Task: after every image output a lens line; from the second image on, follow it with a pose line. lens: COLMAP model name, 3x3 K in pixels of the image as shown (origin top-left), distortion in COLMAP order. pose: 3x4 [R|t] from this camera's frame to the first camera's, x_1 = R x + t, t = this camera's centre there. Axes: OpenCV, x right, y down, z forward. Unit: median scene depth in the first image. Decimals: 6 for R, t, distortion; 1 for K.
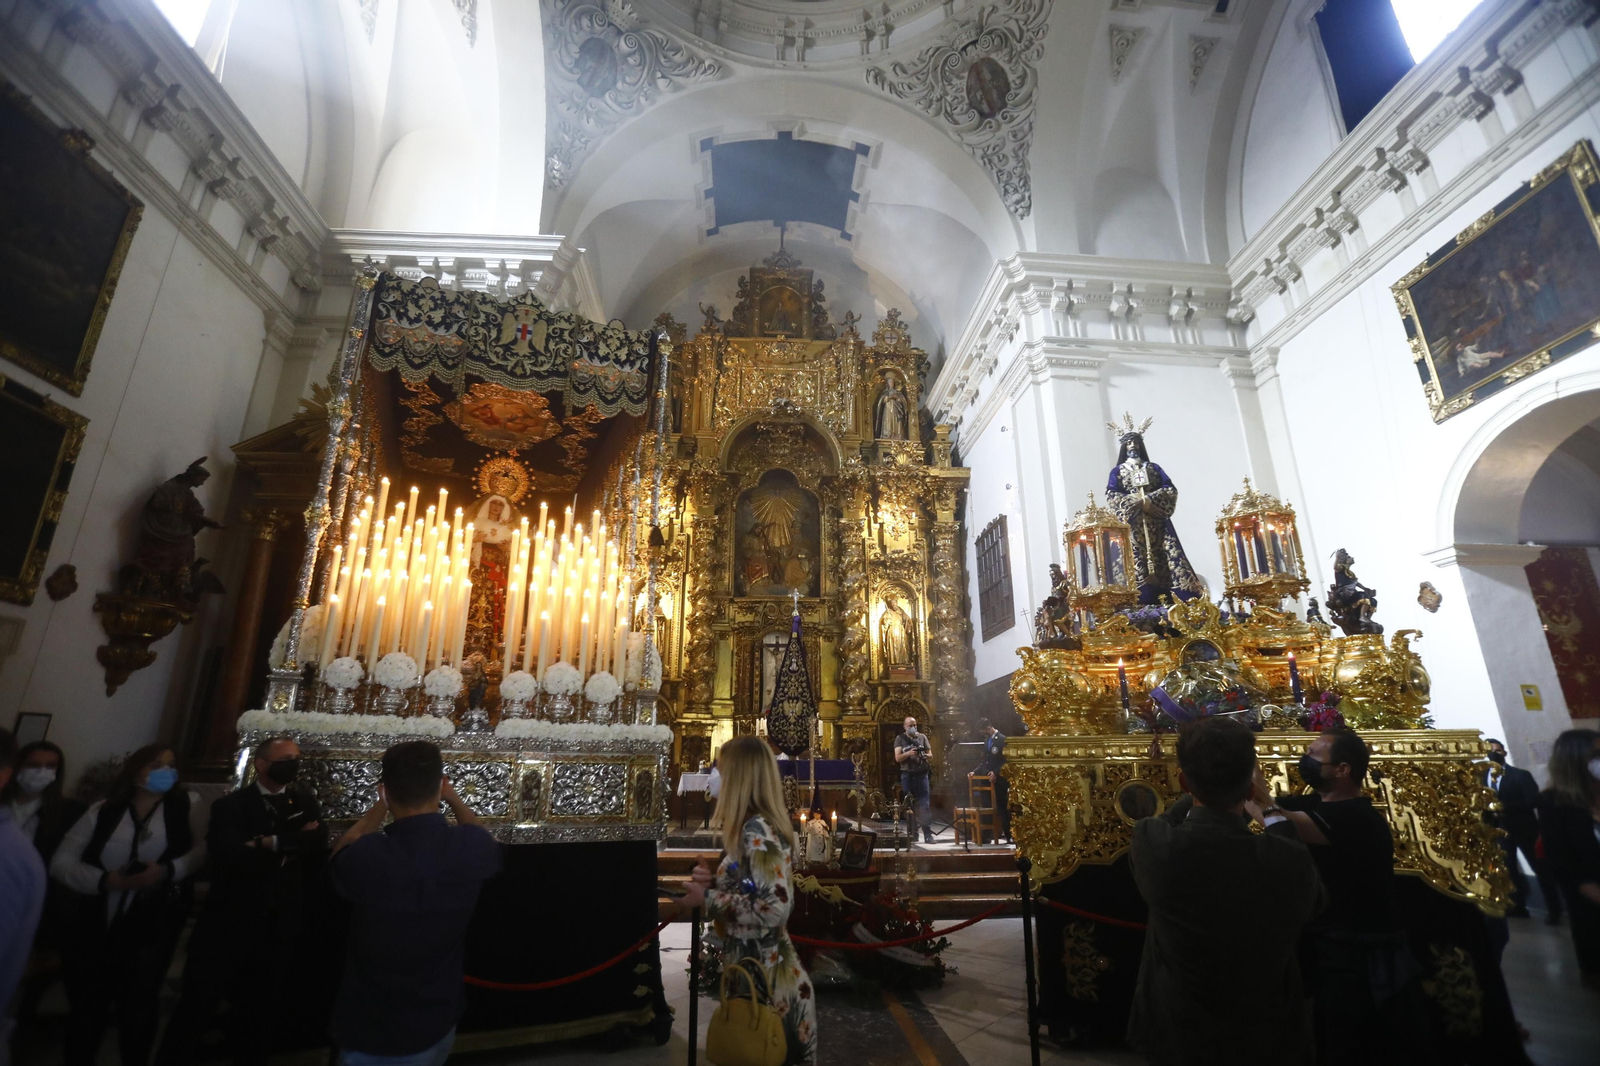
lens RADIAL K [[735.7, 0, 790.1], [0, 735.7, 537.3], [0, 0, 1]] dist [-0.074002, 0.029128]
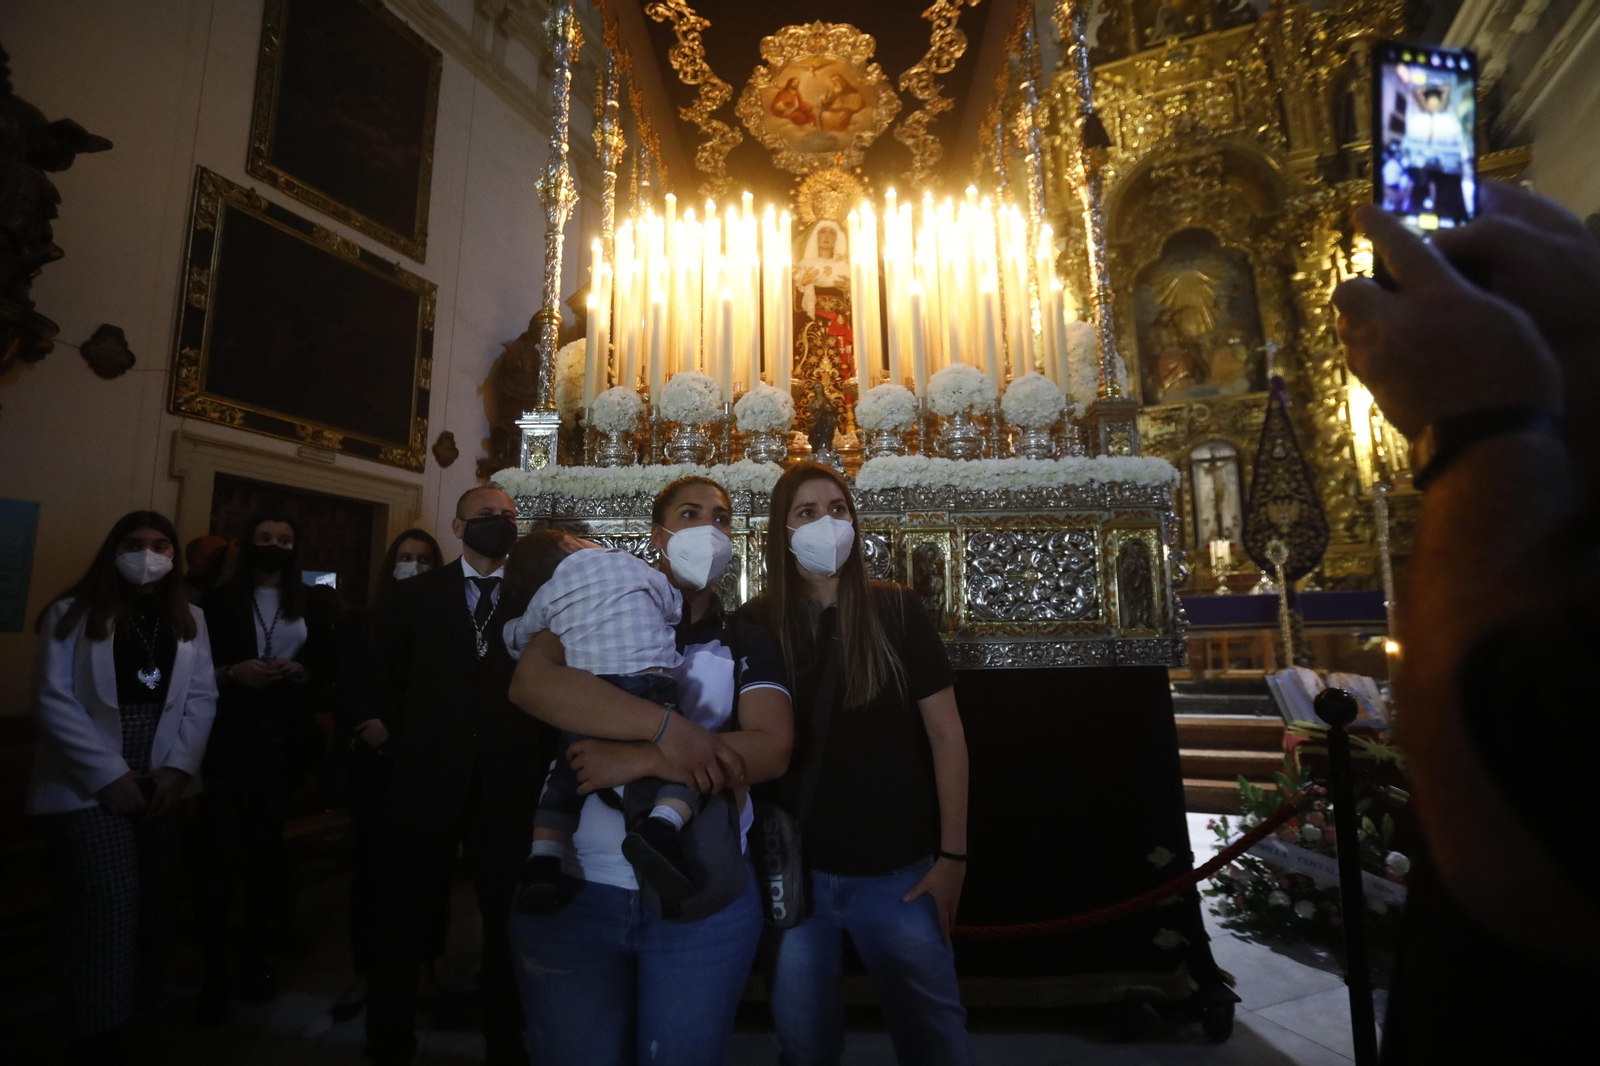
lens RADIAL K [[760.8, 0, 793.1], [0, 760.8, 532.7], [0, 0, 1]] dist [-0.063539, 0.026792]
pose [[0.884164, -0.075591, -0.461021, -0.112782], [0.146941, 0.981736, 0.120839, 0.145362], [0.443467, -0.174584, 0.879123, 0.281789]]
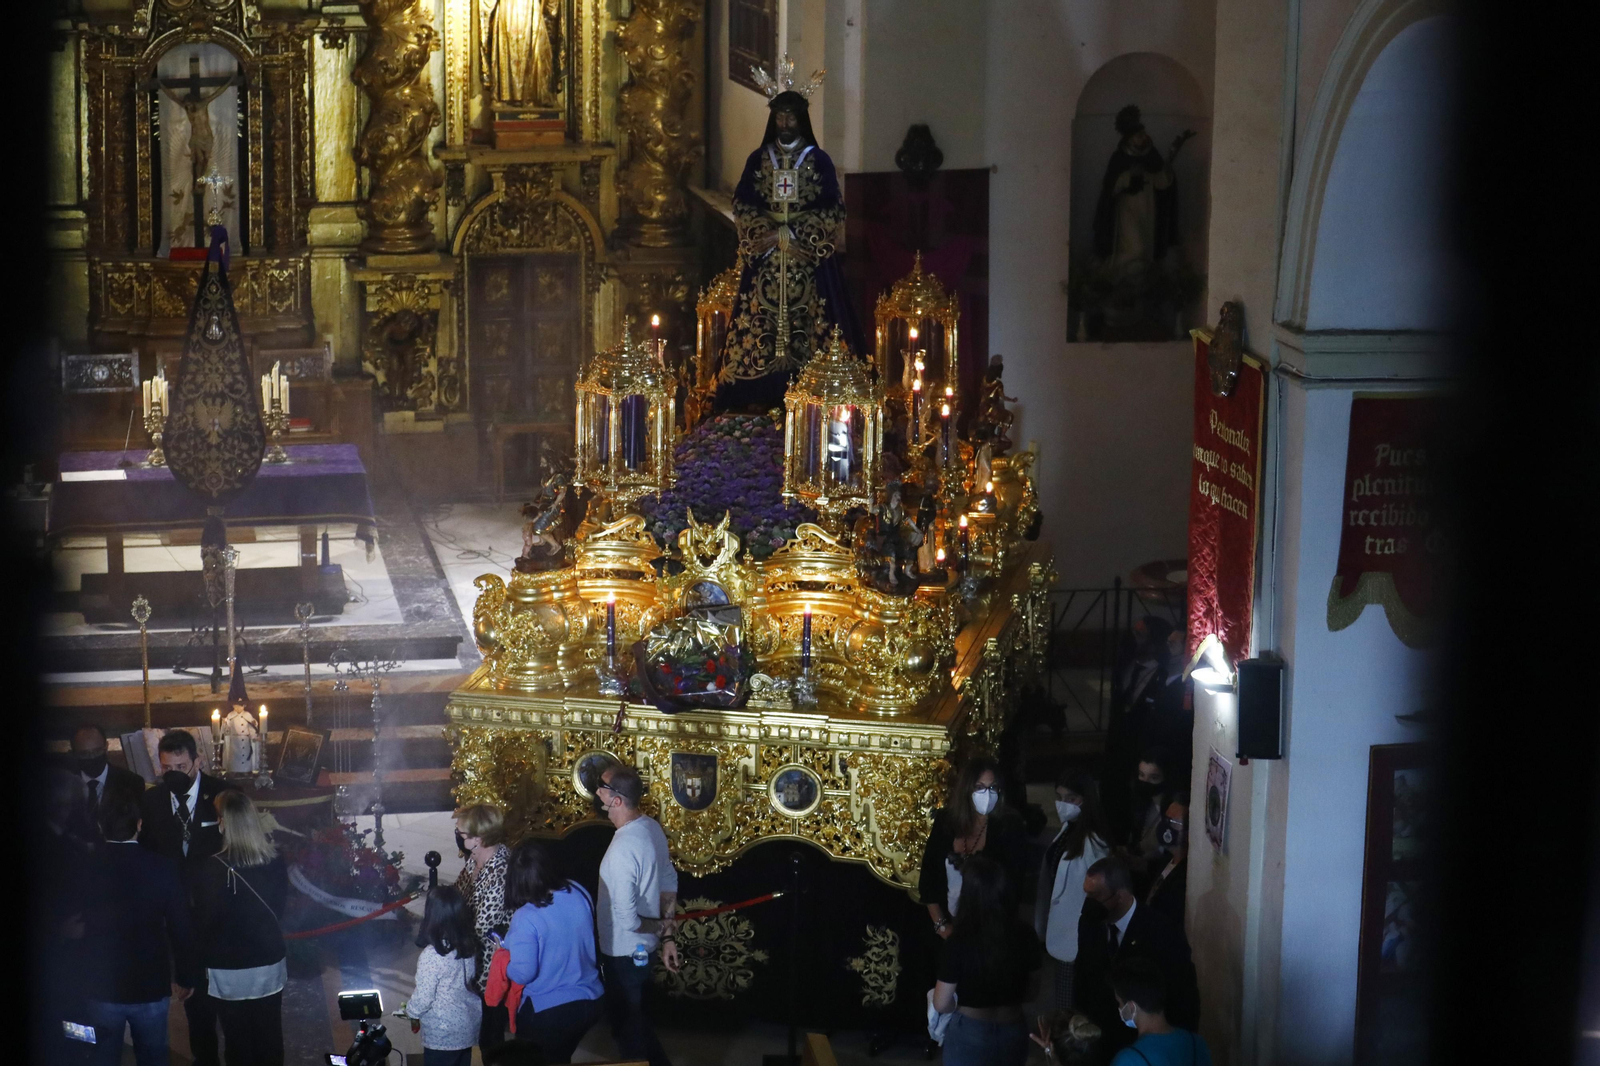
lens RADIAL K [[3387.4, 0, 800.0], [0, 3387.4, 533.0], [0, 0, 1]] dist [-0.169348, -0.505470]
pose [[0.990929, -0.022608, 0.132468, 0.129553], [-0.046399, 0.867568, 0.495149, -1.176429], [-0.126120, -0.496805, 0.858650, -1.454466]]
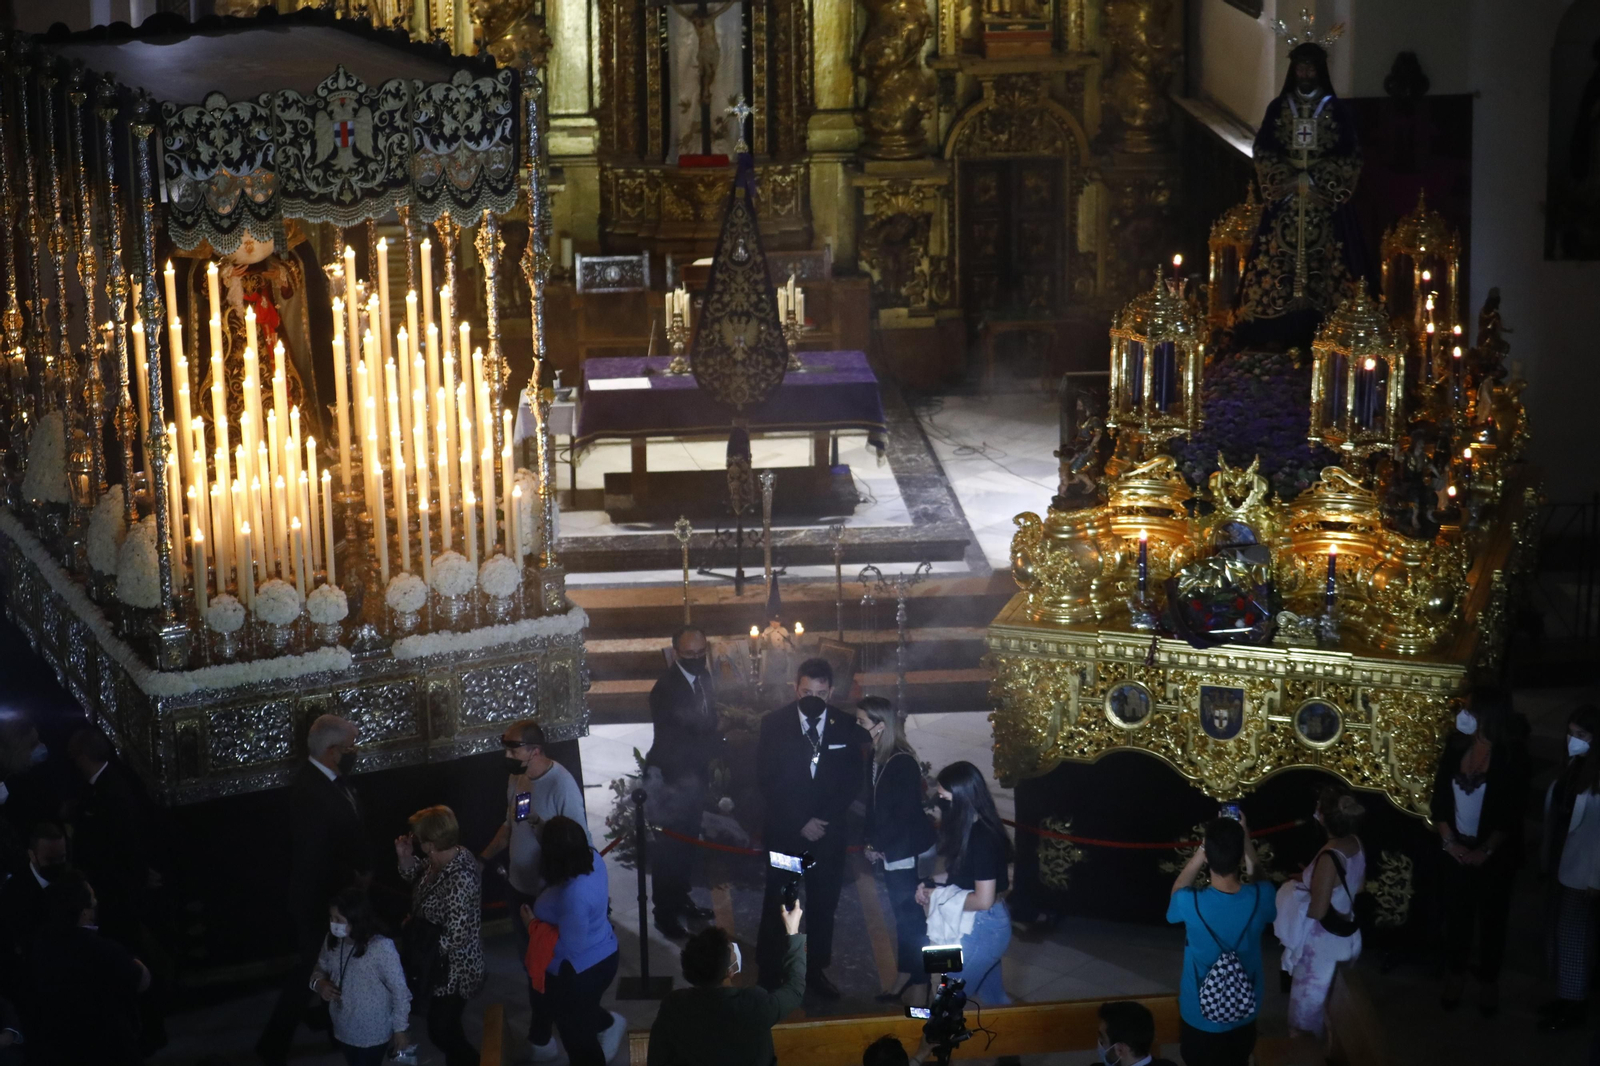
lens RADIAL K [[3200.2, 0, 772.5], [0, 3200.2, 533.9], [0, 0, 1]] dist [-0.258685, -0.226294]
pose [[0.999820, -0.018976, 0.000514, 0.032594], [0.015604, 0.836961, 0.547040, -1.244629], [-0.010811, -0.546933, 0.837107, -1.371737]]
